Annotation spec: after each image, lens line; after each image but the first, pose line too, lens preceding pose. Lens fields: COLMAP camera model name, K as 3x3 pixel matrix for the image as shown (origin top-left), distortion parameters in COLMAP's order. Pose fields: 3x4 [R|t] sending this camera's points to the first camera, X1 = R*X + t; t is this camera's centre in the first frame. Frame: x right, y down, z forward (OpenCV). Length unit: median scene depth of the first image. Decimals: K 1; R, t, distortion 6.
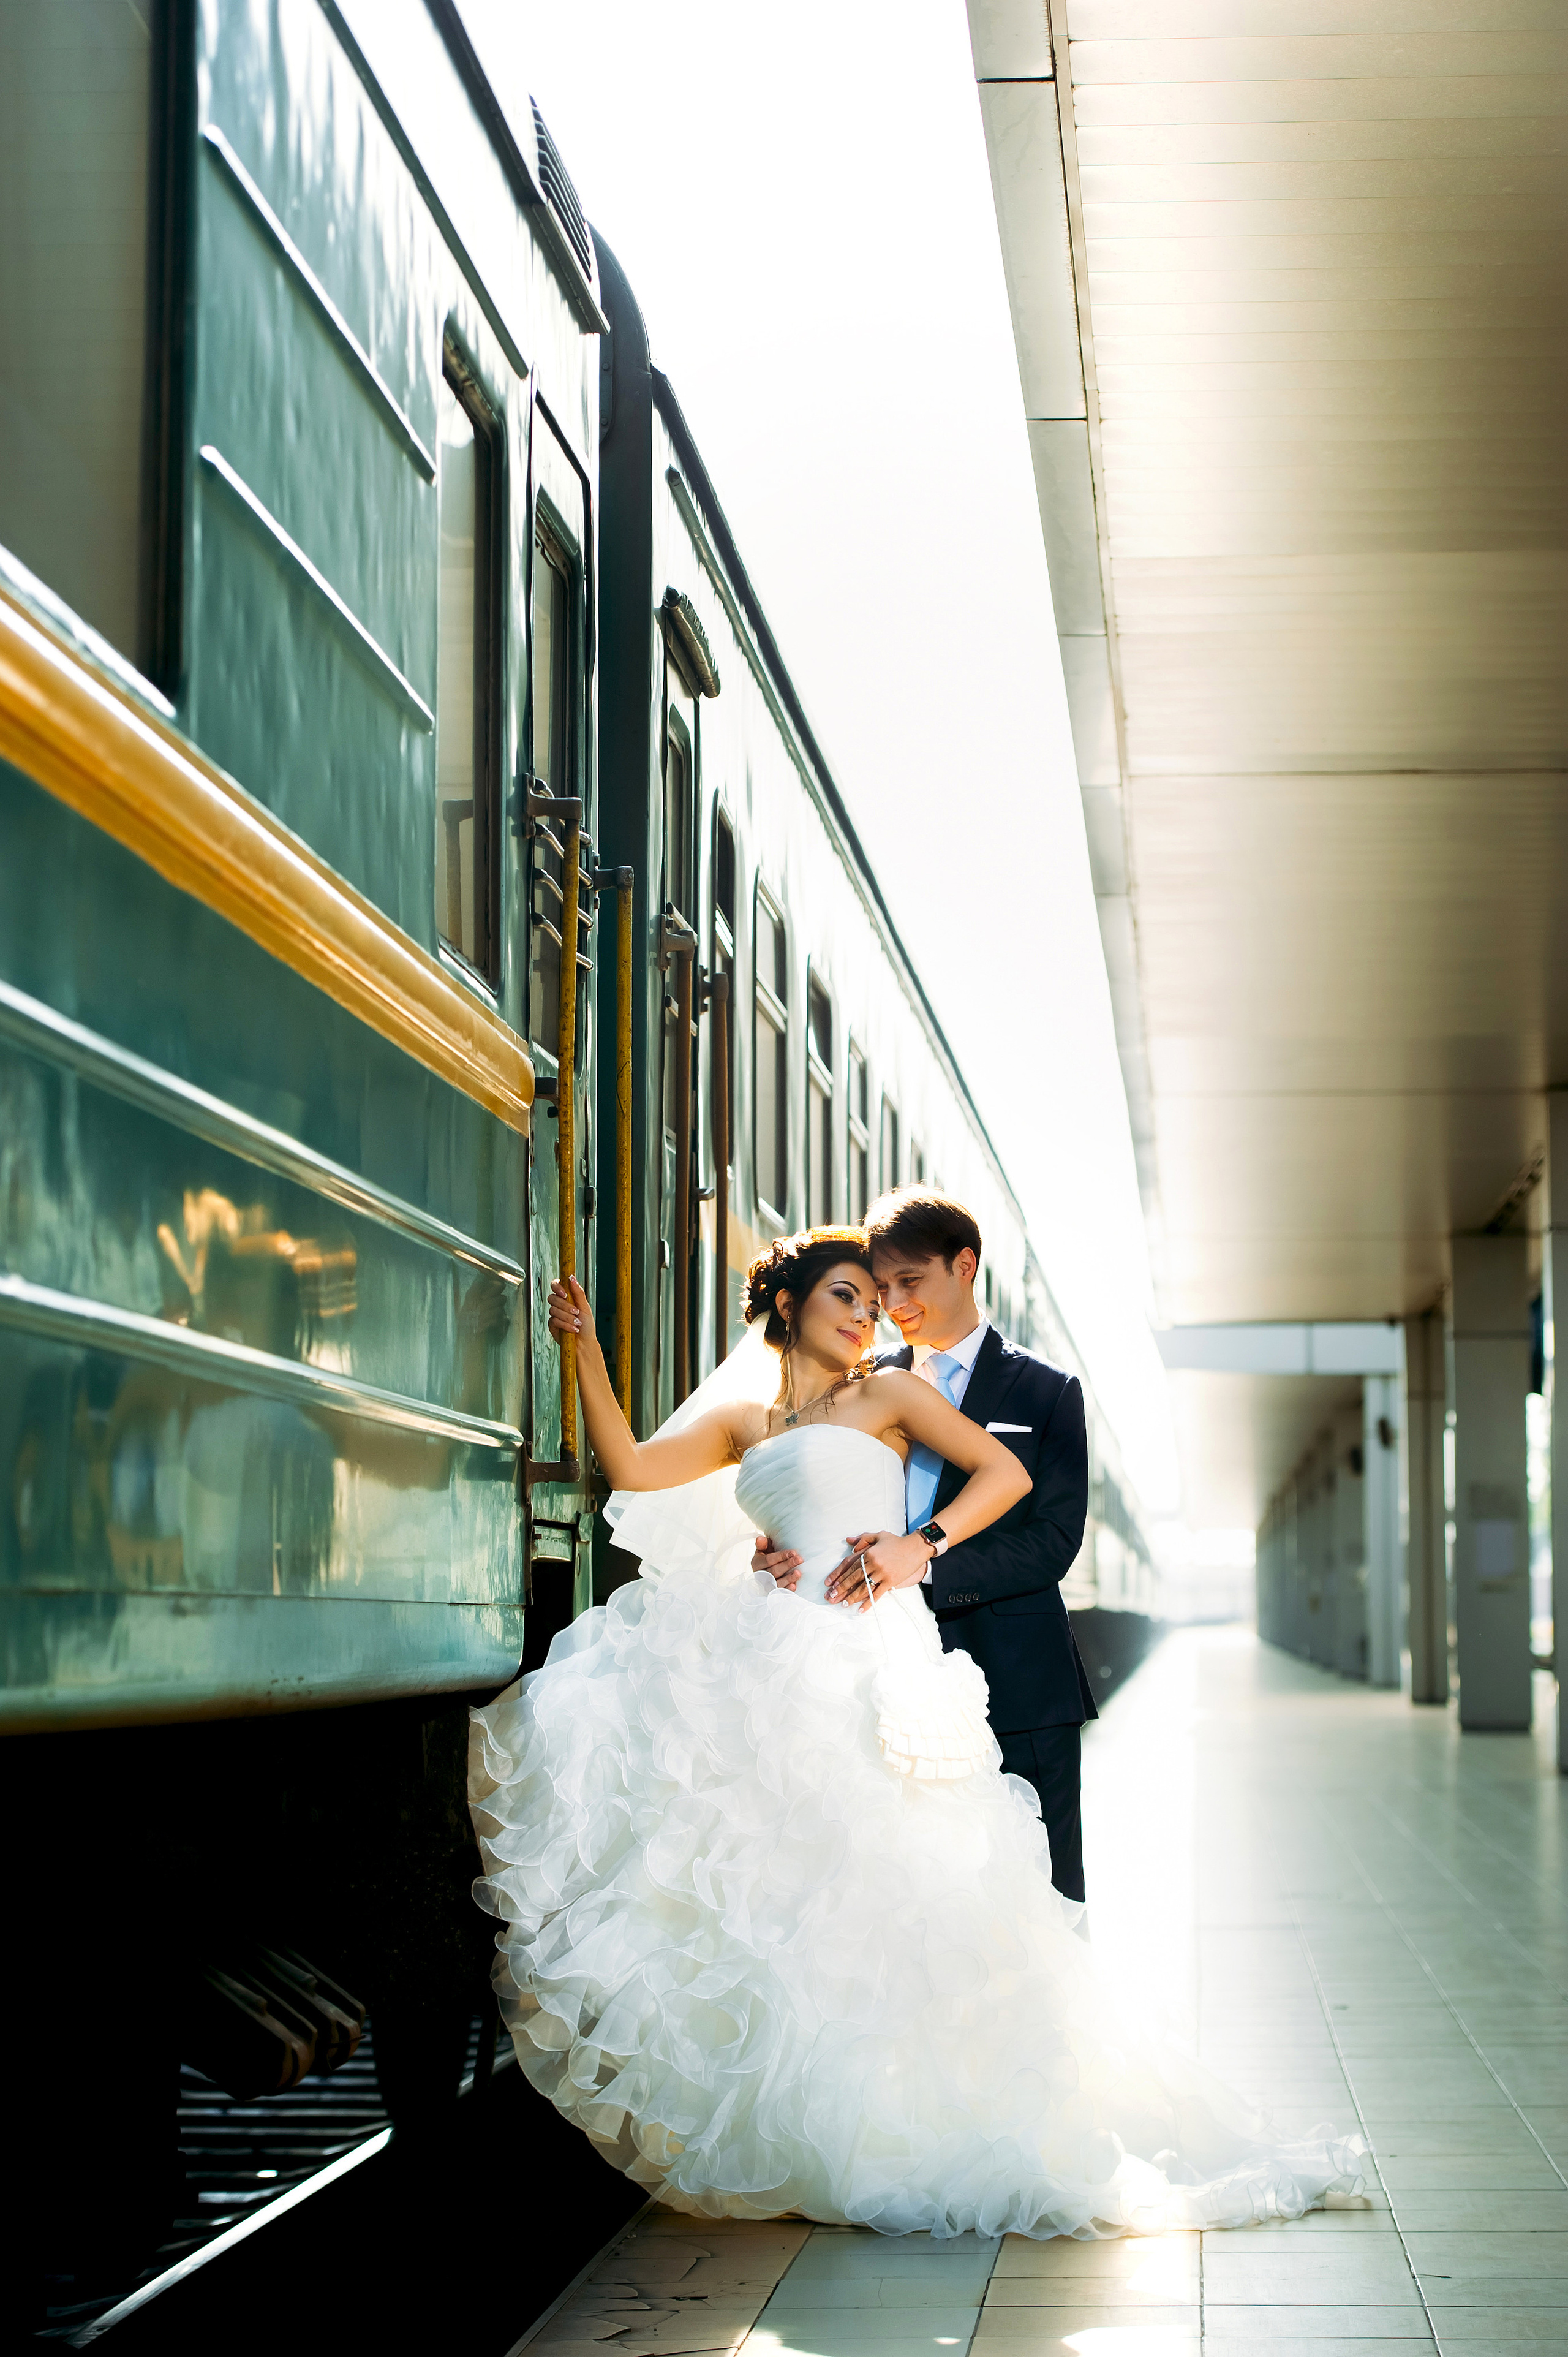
lens RADIAL K [[5252.7, 0, 804.5], [0, 5252.7, 1196.0], [0, 0, 1]] dist [-0.037787, 0.000000]
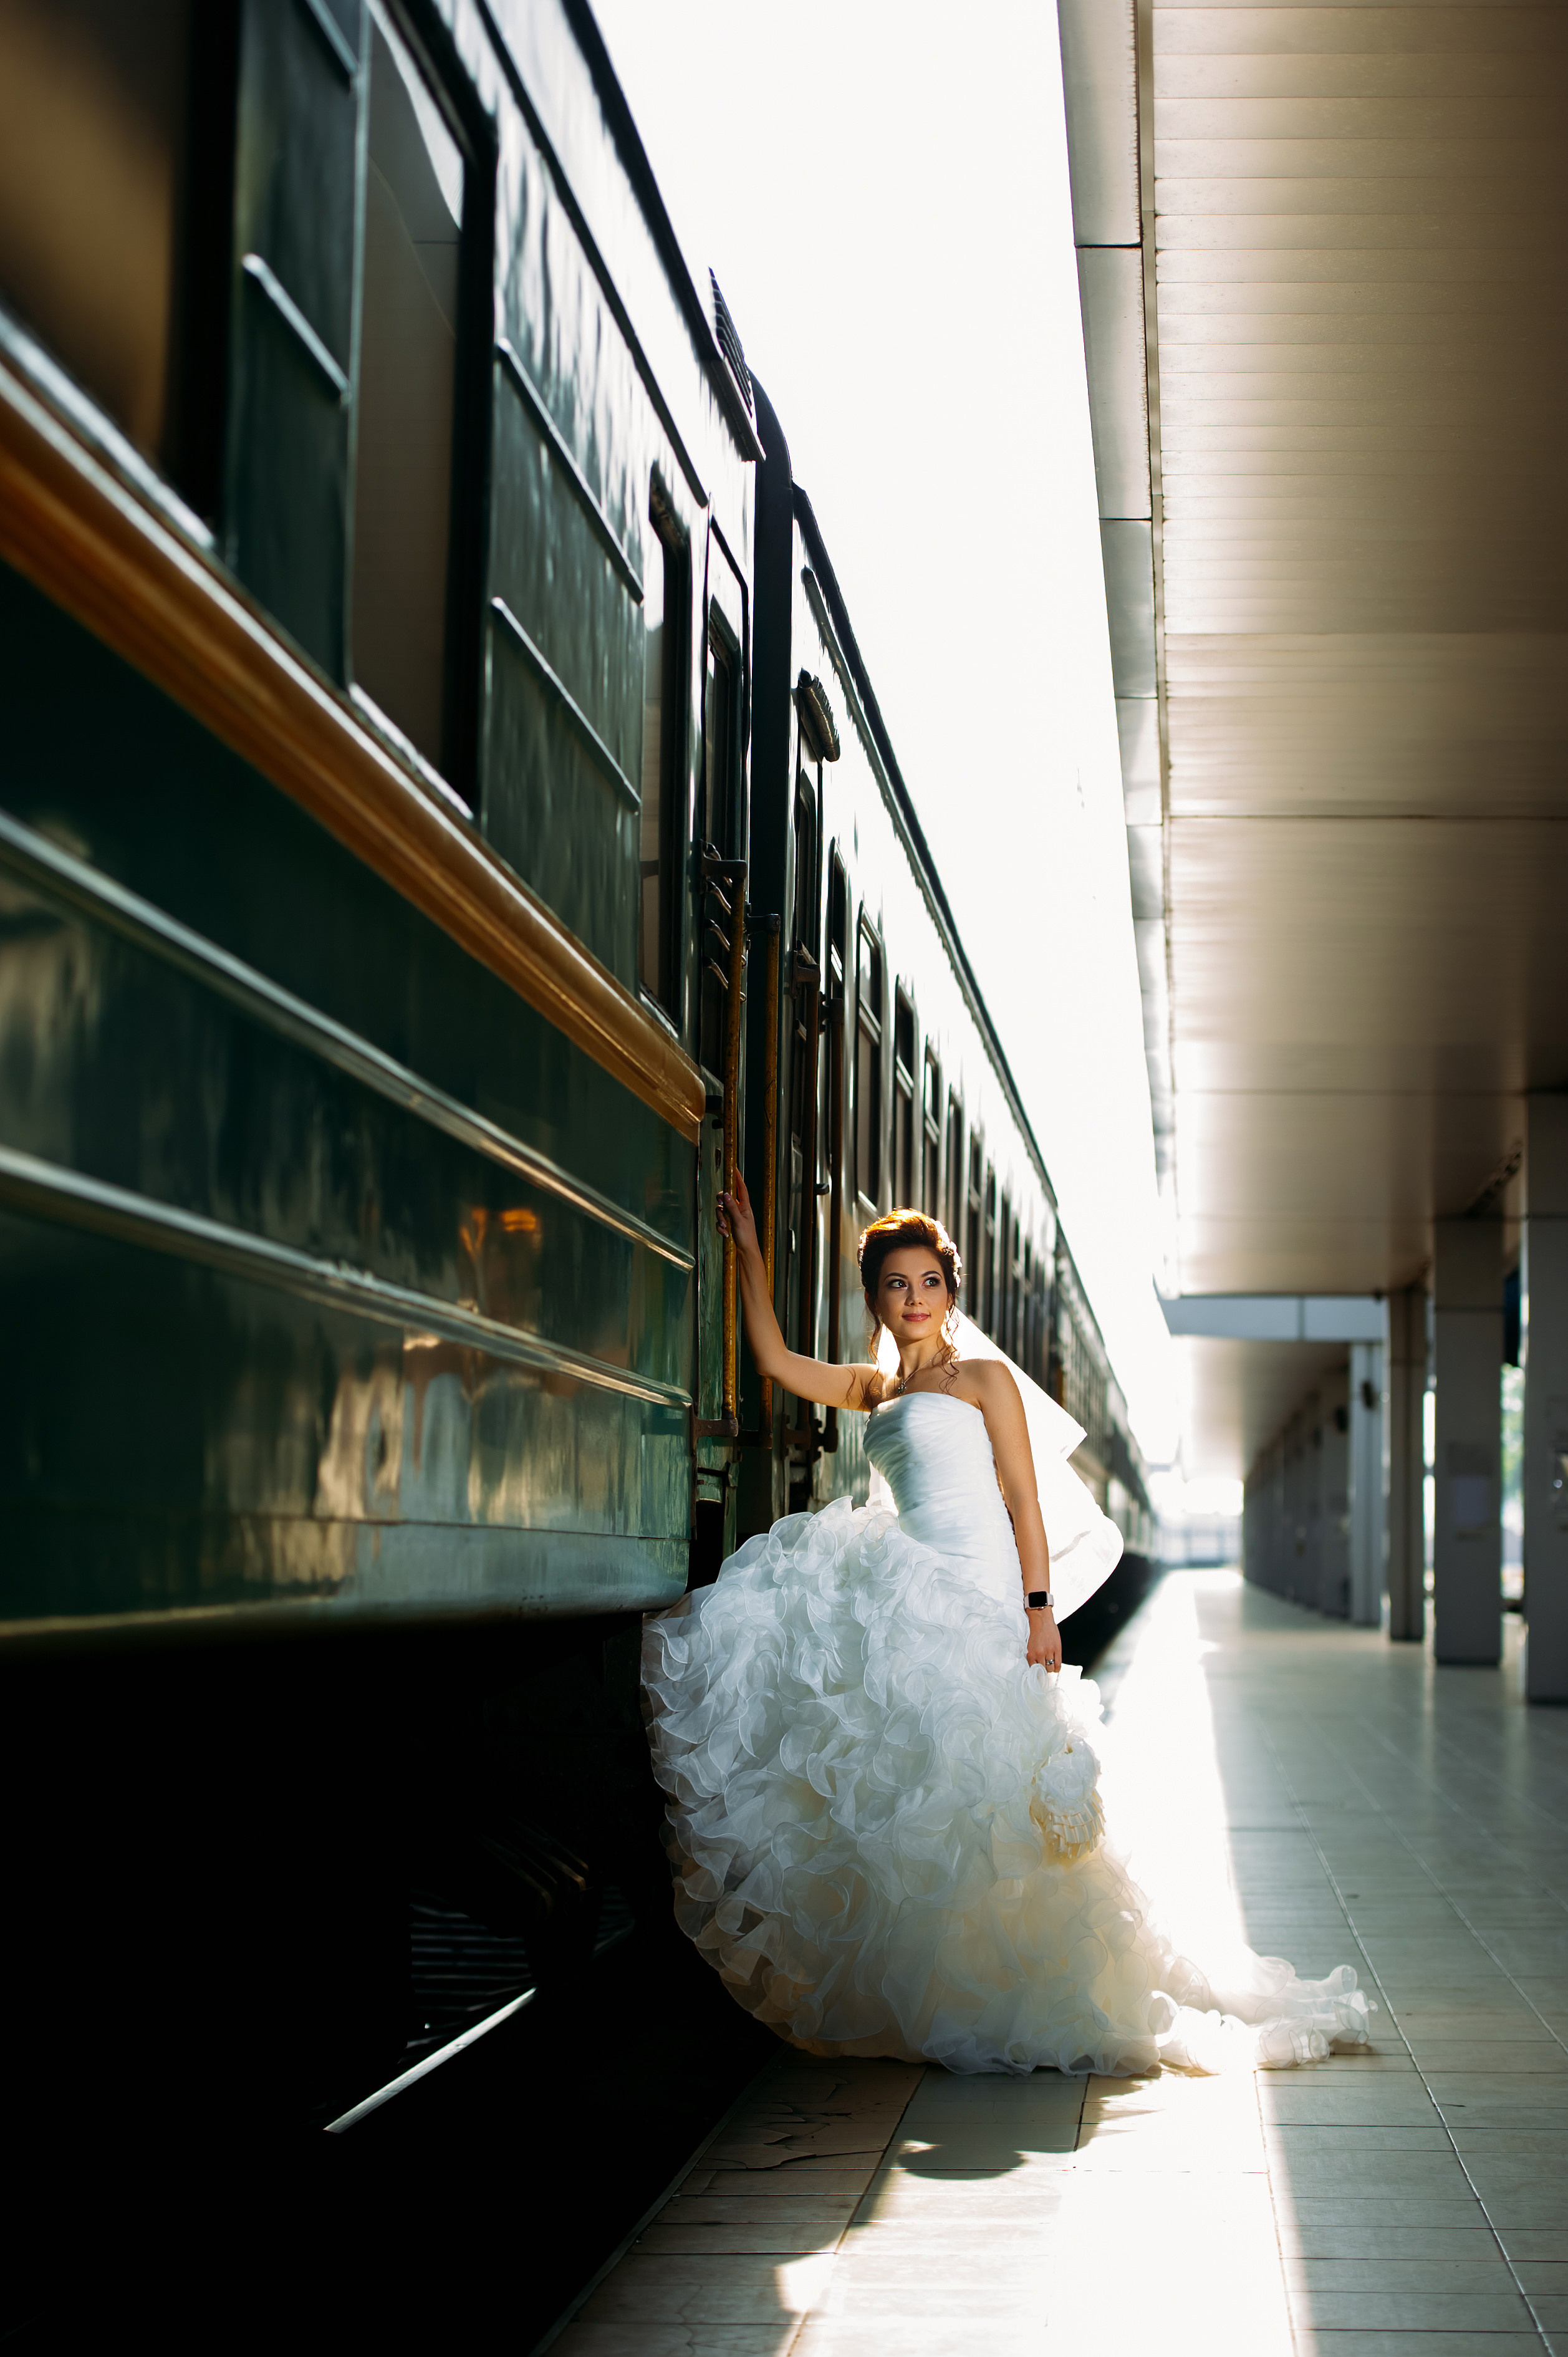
lens RADIAL K [[5049.1, 0, 768.5], [0, 5049.1, 1168.3], [0, 0, 1]] dist [-0.107395, 0.000000]
pose [[0.999901, 0.013996, -0.001228, -0.032922], [-0.013992, 0.999897, 0.003328, -0.009488], [0.001274, -0.003310, 0.999994, -0.131841]]
